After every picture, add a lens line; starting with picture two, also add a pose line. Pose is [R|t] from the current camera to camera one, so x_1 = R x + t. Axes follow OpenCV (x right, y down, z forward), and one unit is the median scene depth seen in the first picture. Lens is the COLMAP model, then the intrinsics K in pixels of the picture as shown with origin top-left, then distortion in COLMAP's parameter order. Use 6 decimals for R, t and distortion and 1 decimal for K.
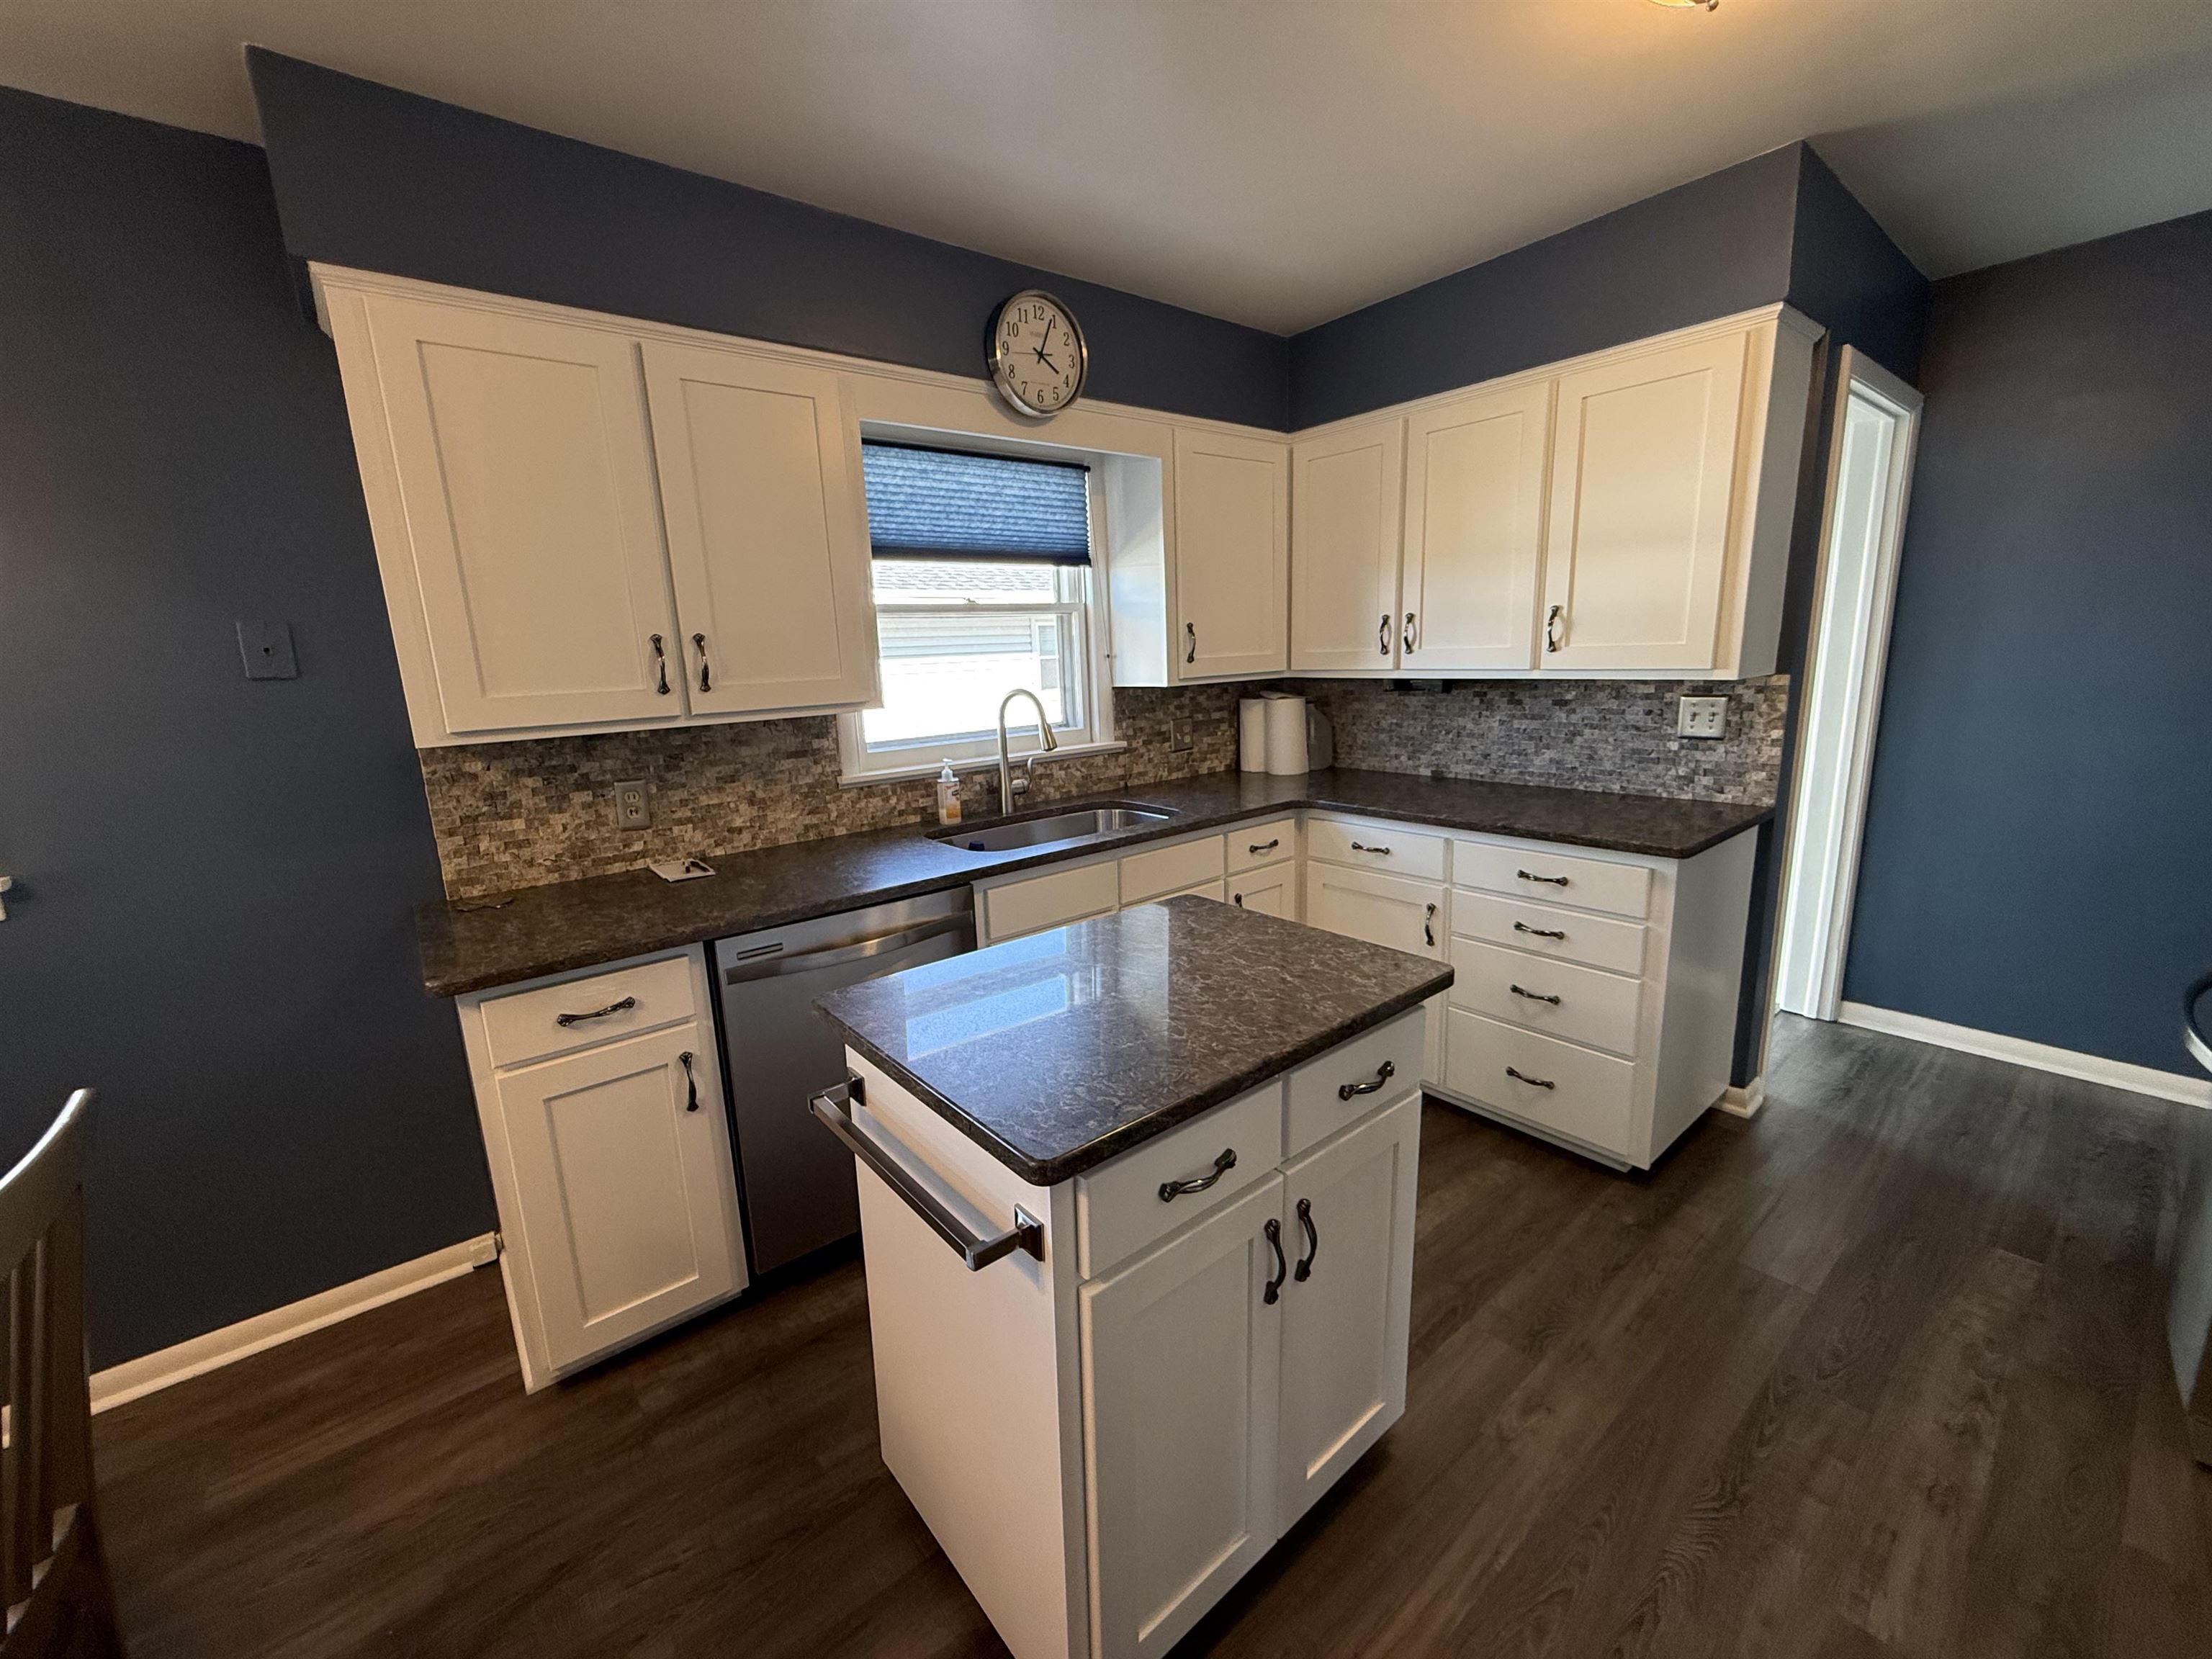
lens RADIAL K [[878.7, 0, 1102.3], [0, 878.7, 832.1], [0, 0, 1]] dist [0.002665, 0.000431]
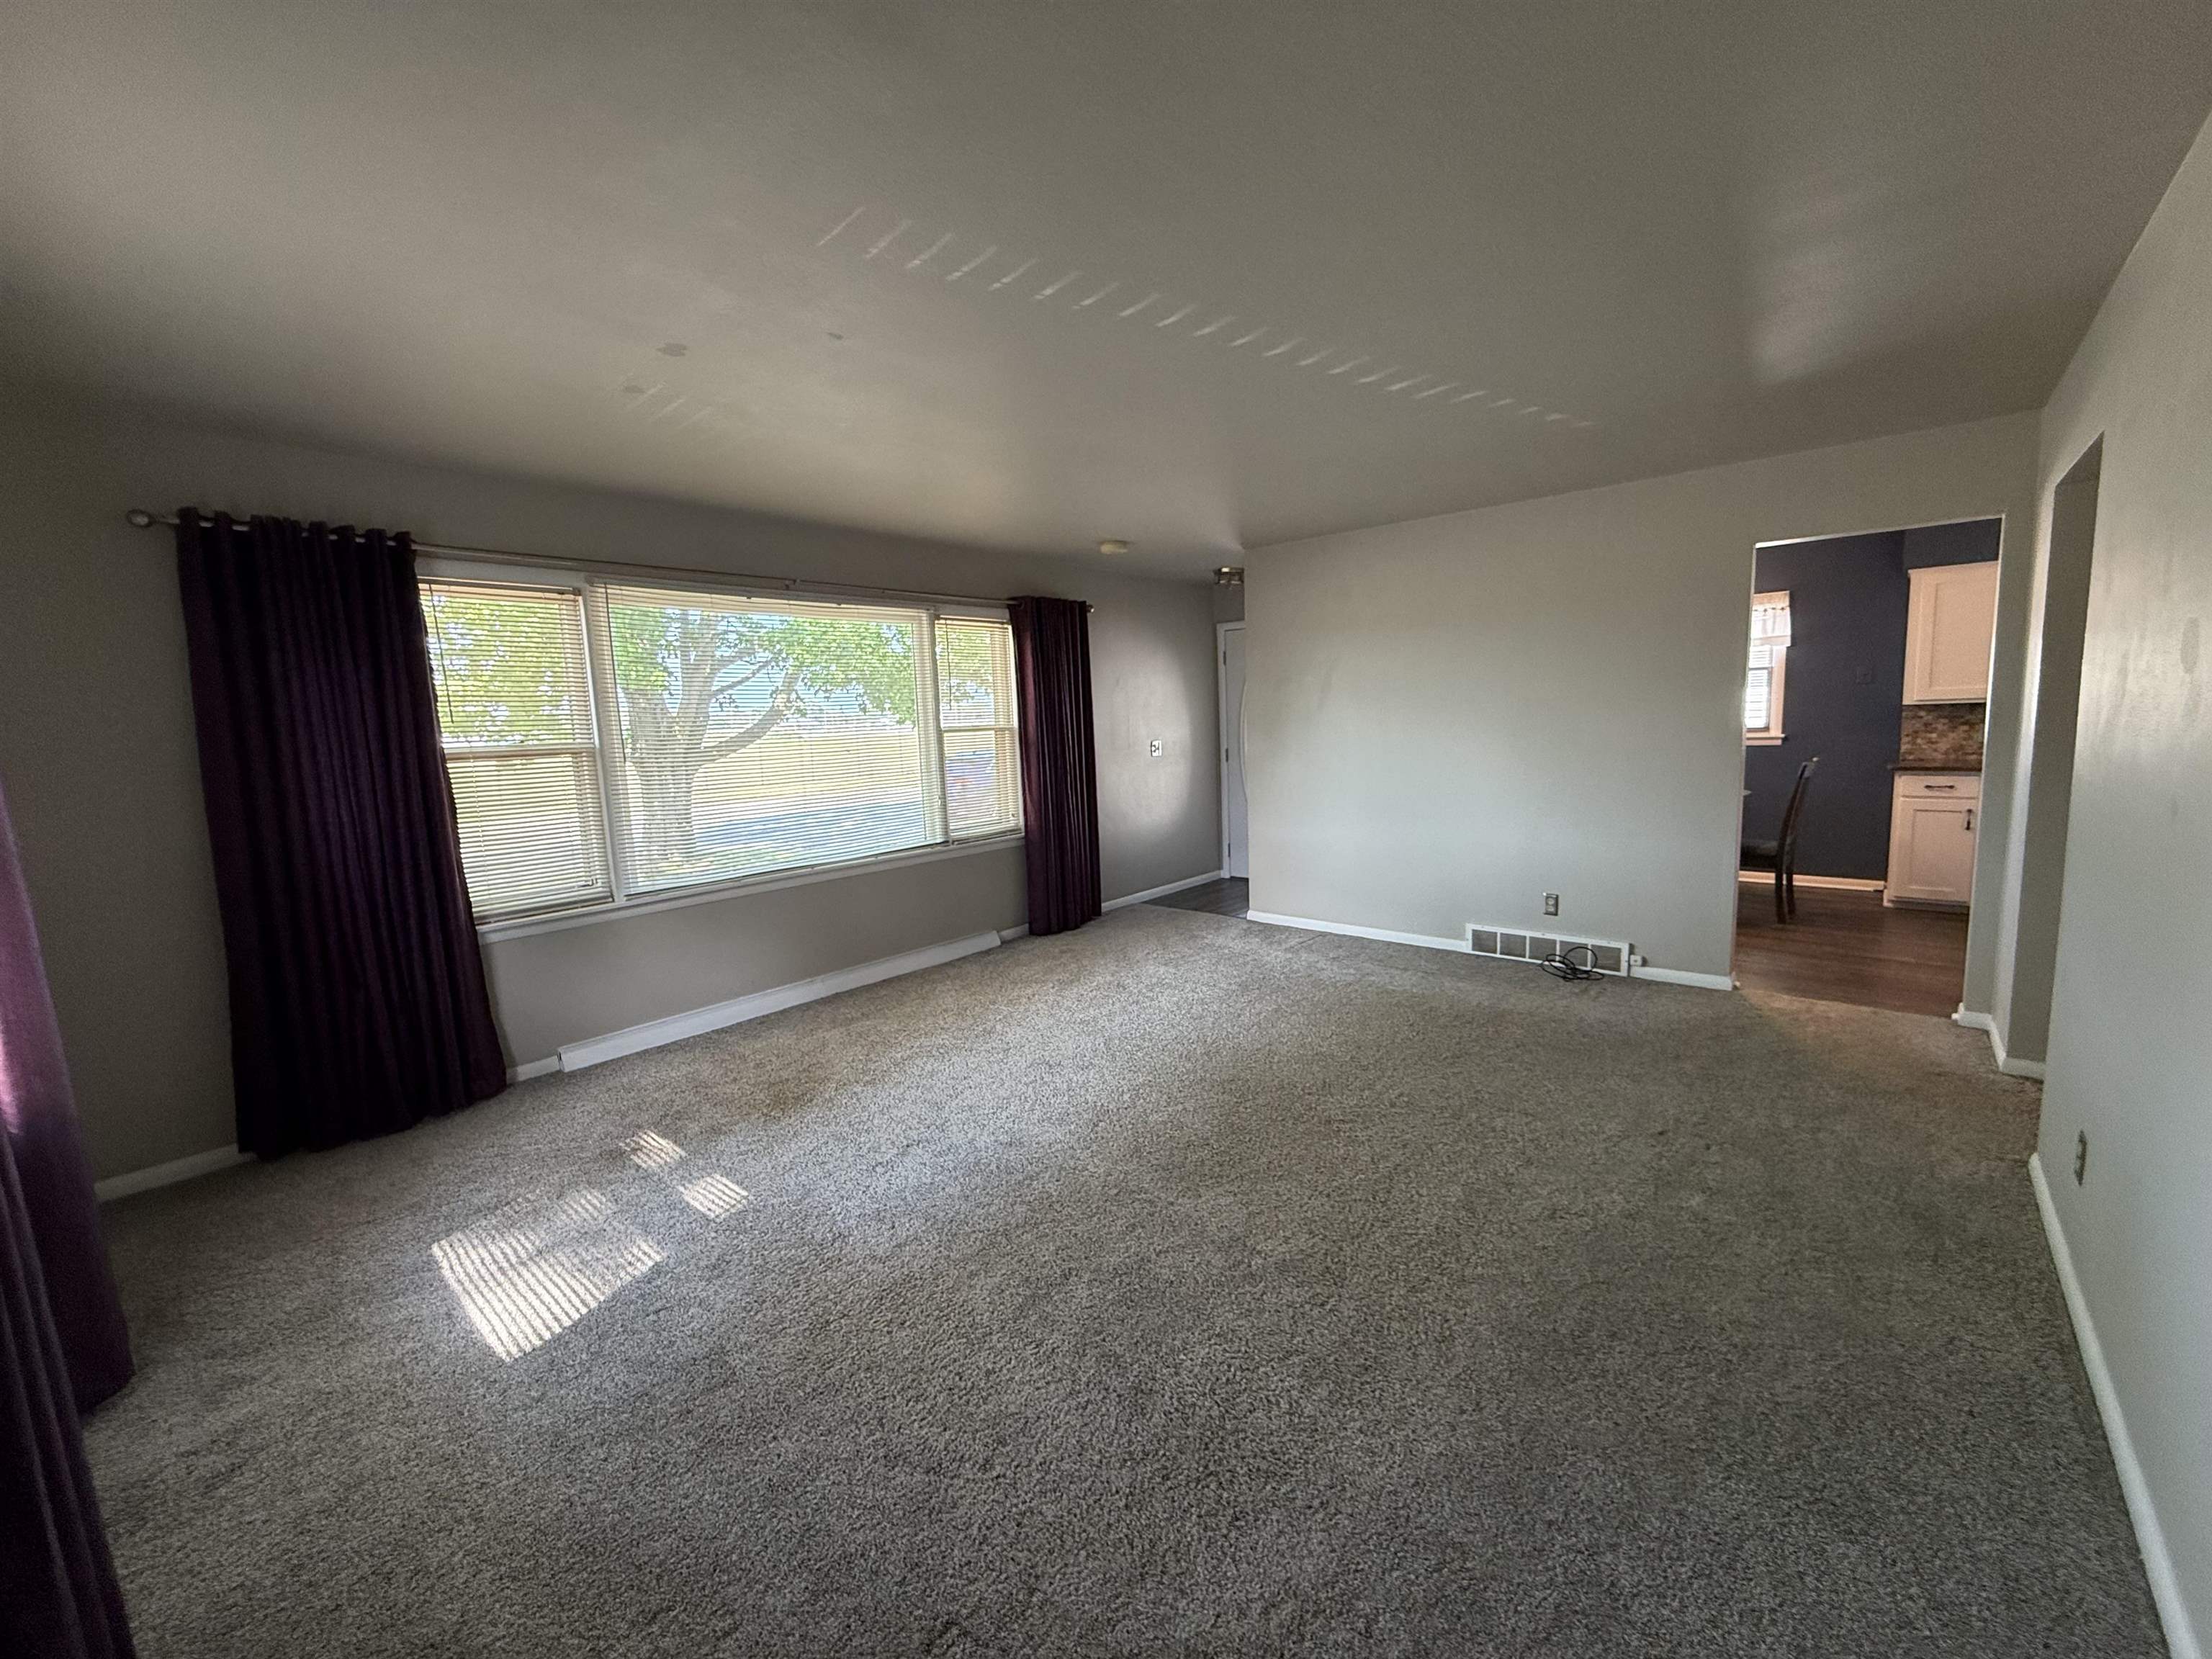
lens RADIAL K [[878.7, 0, 1115.5], [0, 878.7, 829.7], [0, 0, 1]] dist [0.002665, 0.000431]
pose [[0.179715, 0.156462, -0.971196, 2.031796], [-0.168459, 0.977581, 0.126319, 0.459343], [0.969187, 0.140905, 0.202044, -2.541304]]
